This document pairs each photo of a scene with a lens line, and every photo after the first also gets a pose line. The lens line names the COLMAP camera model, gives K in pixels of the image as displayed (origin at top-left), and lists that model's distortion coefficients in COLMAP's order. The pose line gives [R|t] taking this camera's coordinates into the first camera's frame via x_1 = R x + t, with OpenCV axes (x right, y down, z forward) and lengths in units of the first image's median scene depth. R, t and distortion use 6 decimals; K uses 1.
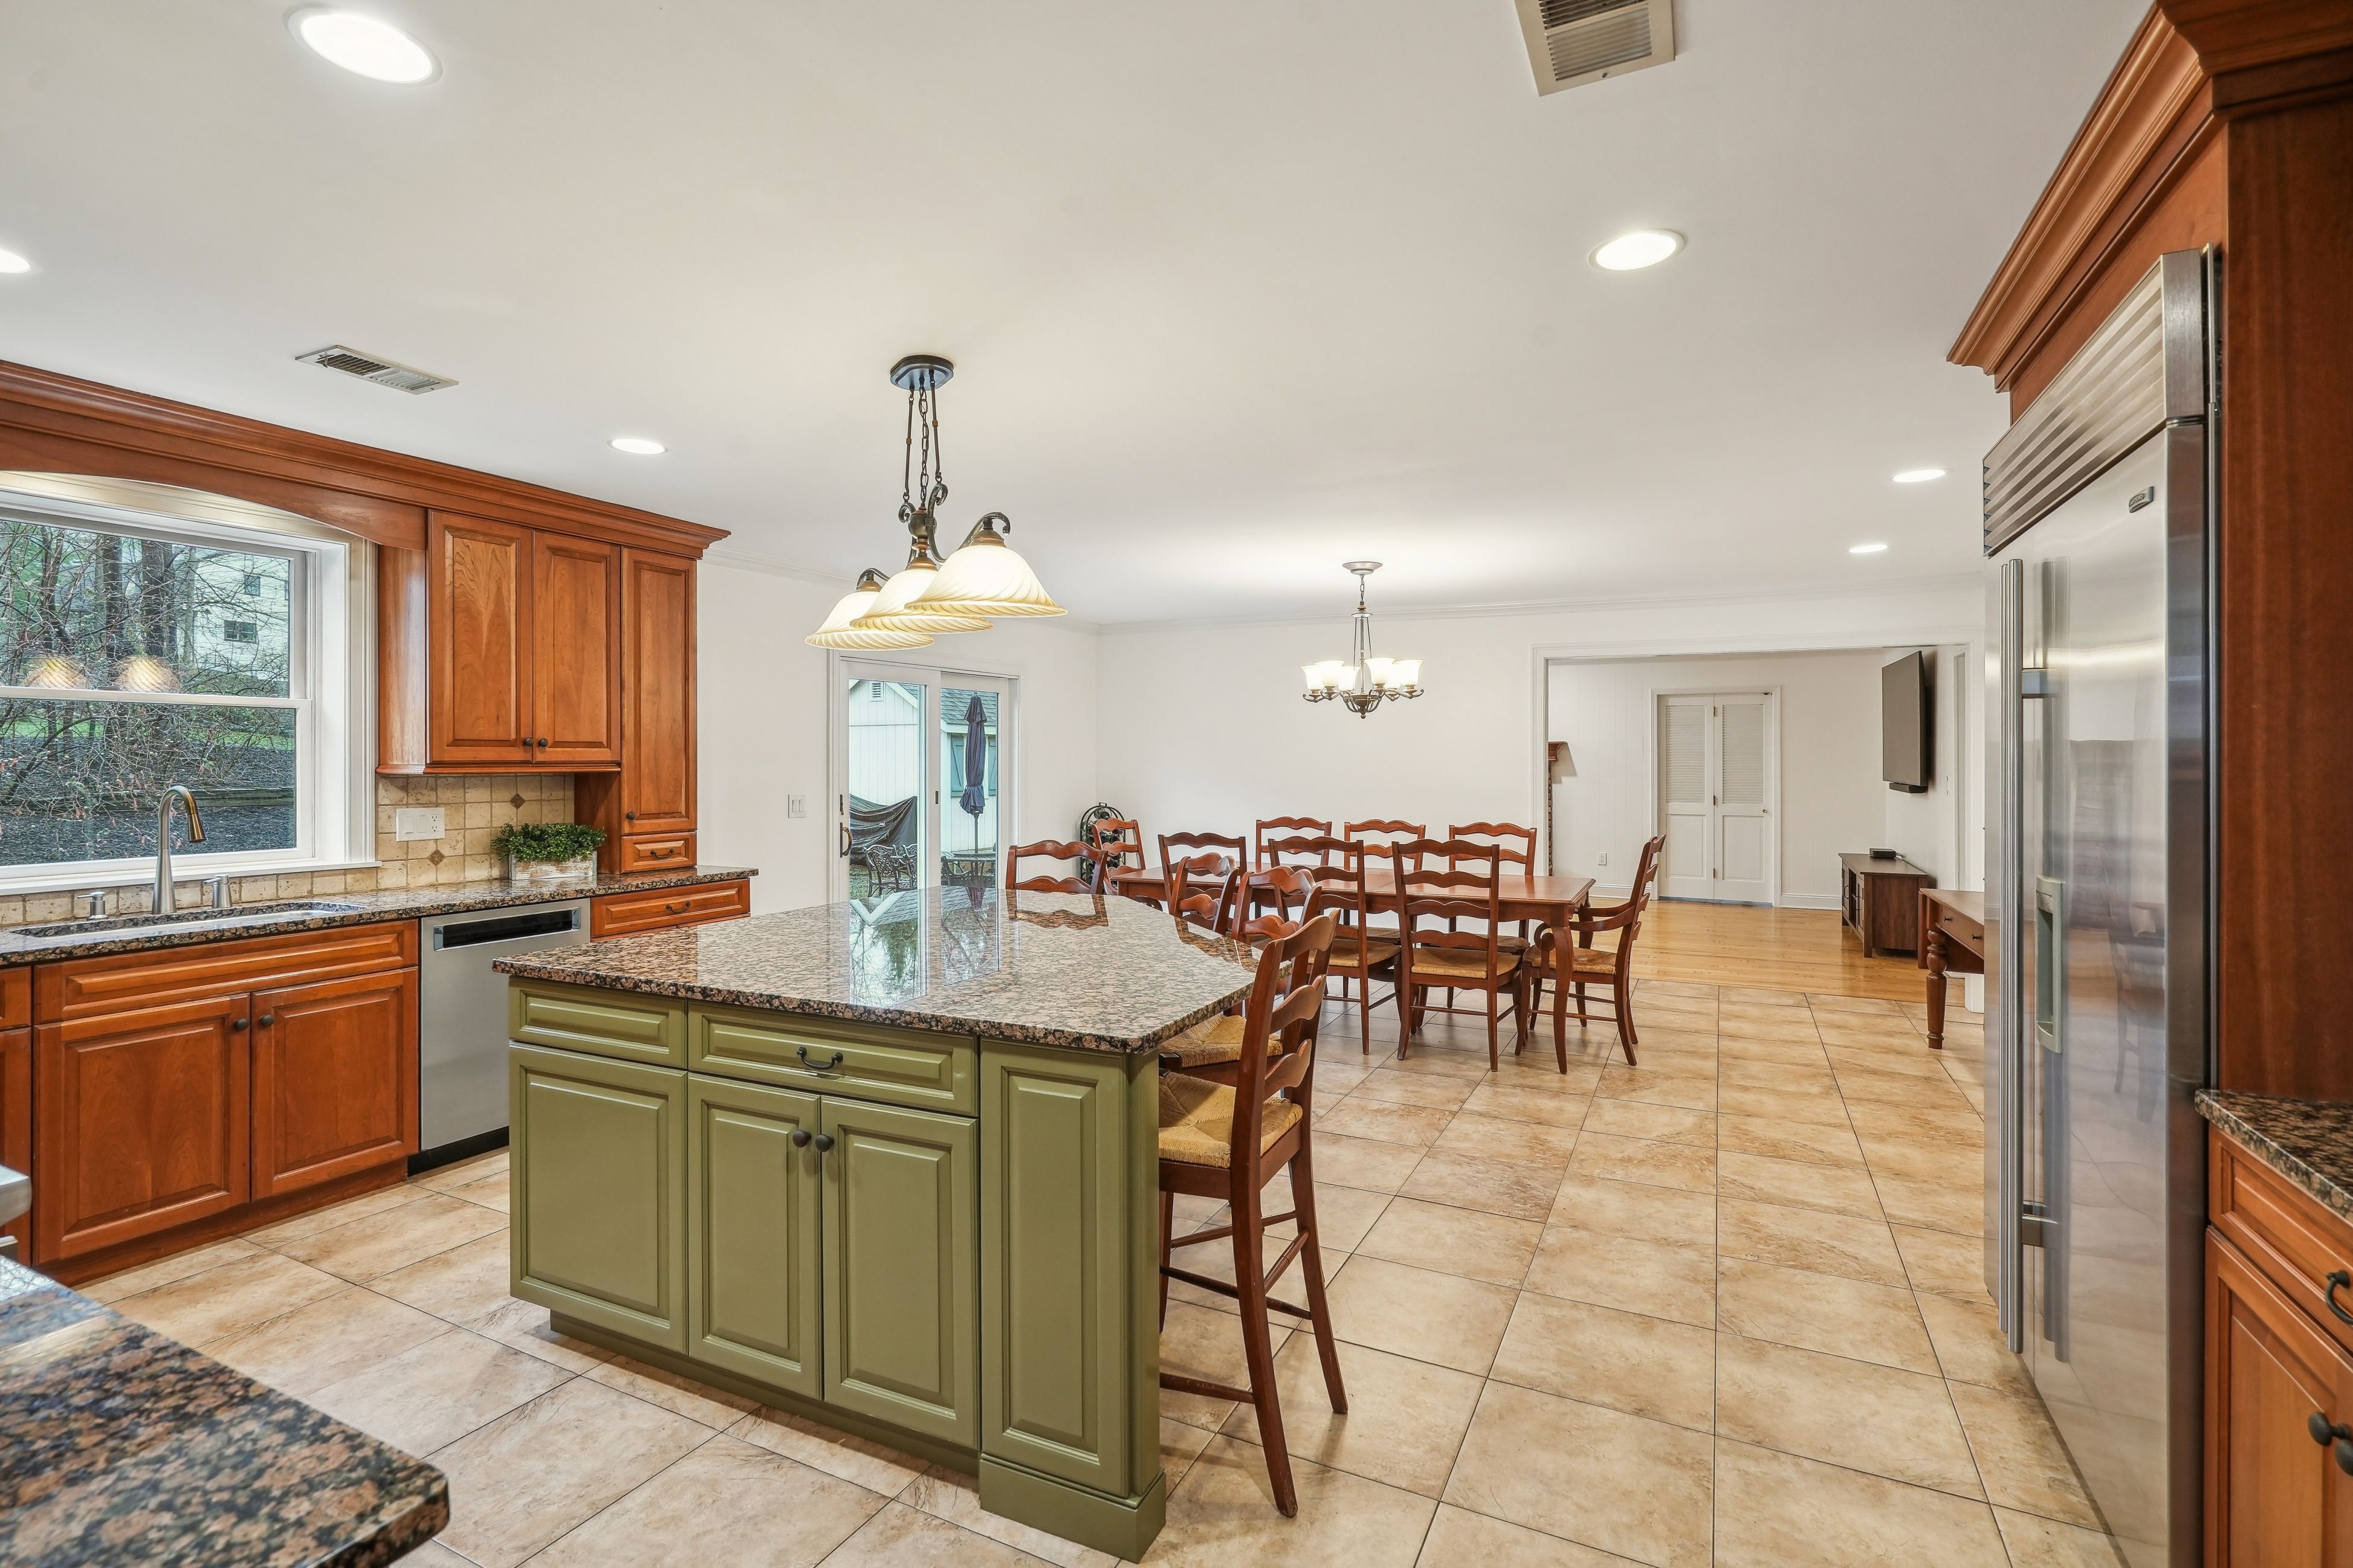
lens RADIAL K [[1067.4, 0, 1200.4], [0, 1067.4, 744.7], [0, 0, 1]] dist [0.000823, 0.000202]
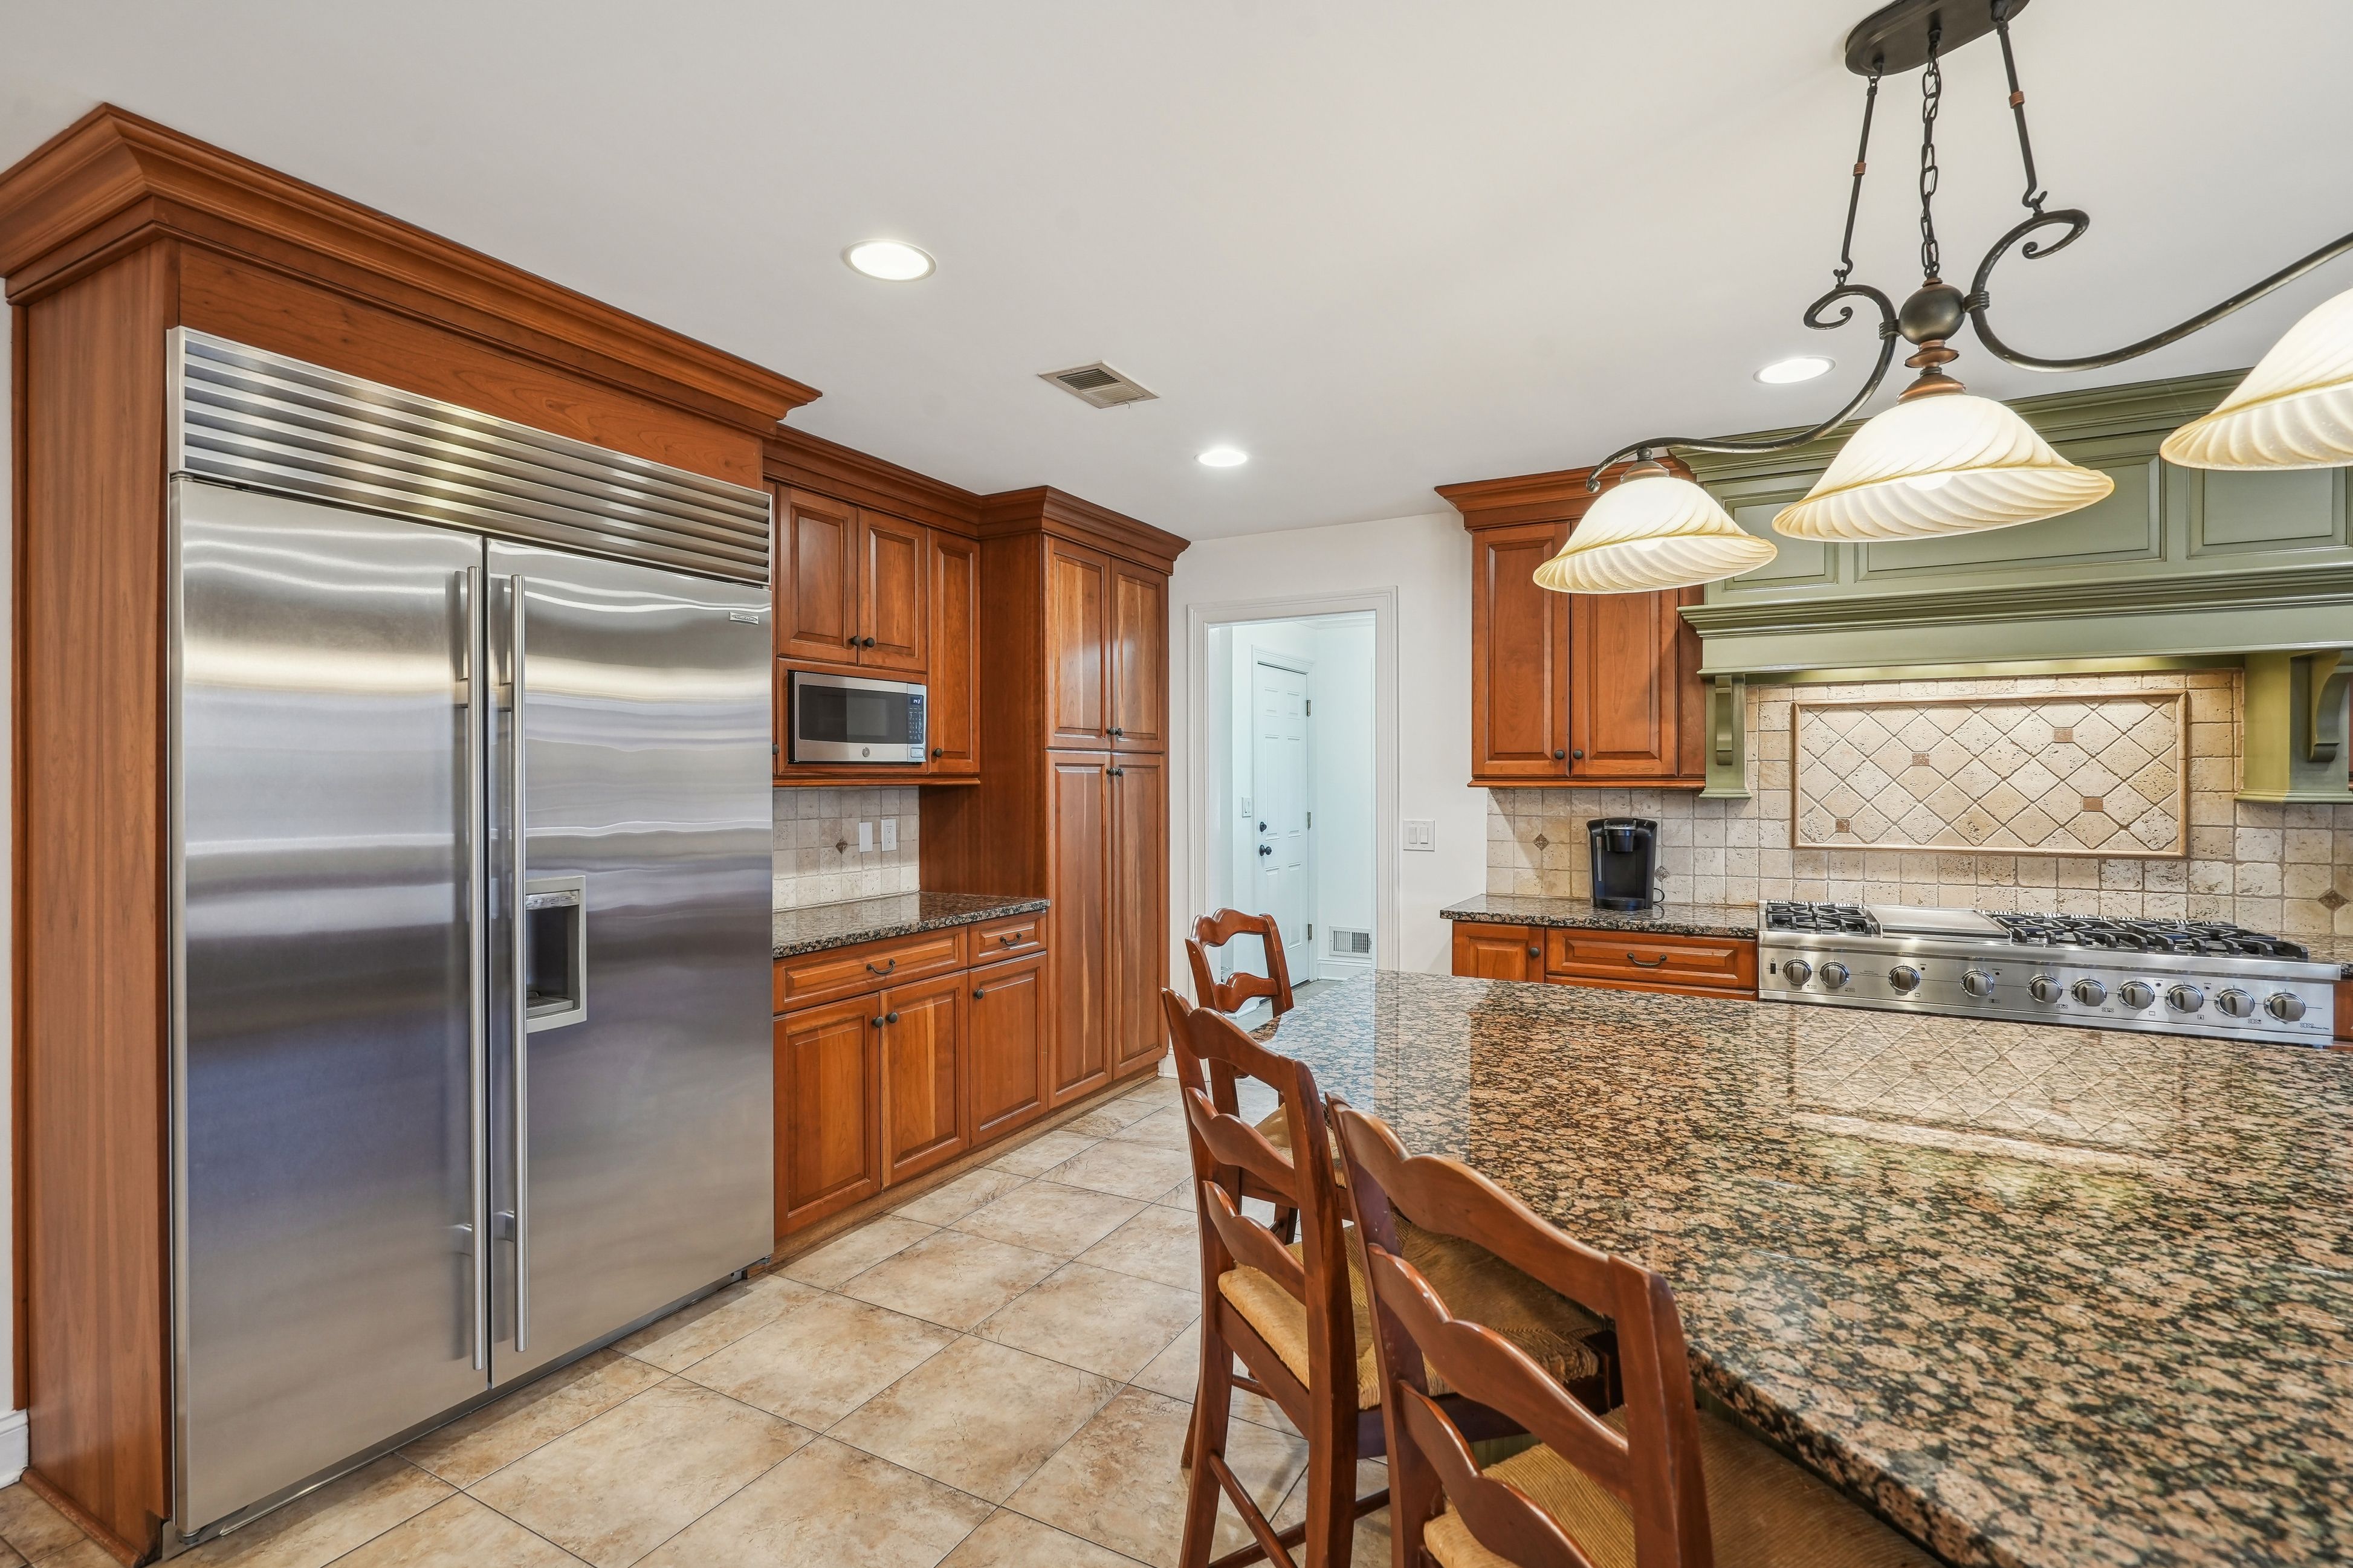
lens RADIAL K [[1082.4, 0, 1149.4], [0, 1082.4, 776.6], [0, 0, 1]] dist [-0.001569, 0.000254]
pose [[-0.998340, -0.002006, 0.057559, 0.063659], [-0.002826, 0.999896, -0.014174, 0.021711], [-0.057524, -0.014313, -0.998241, 1.103560]]
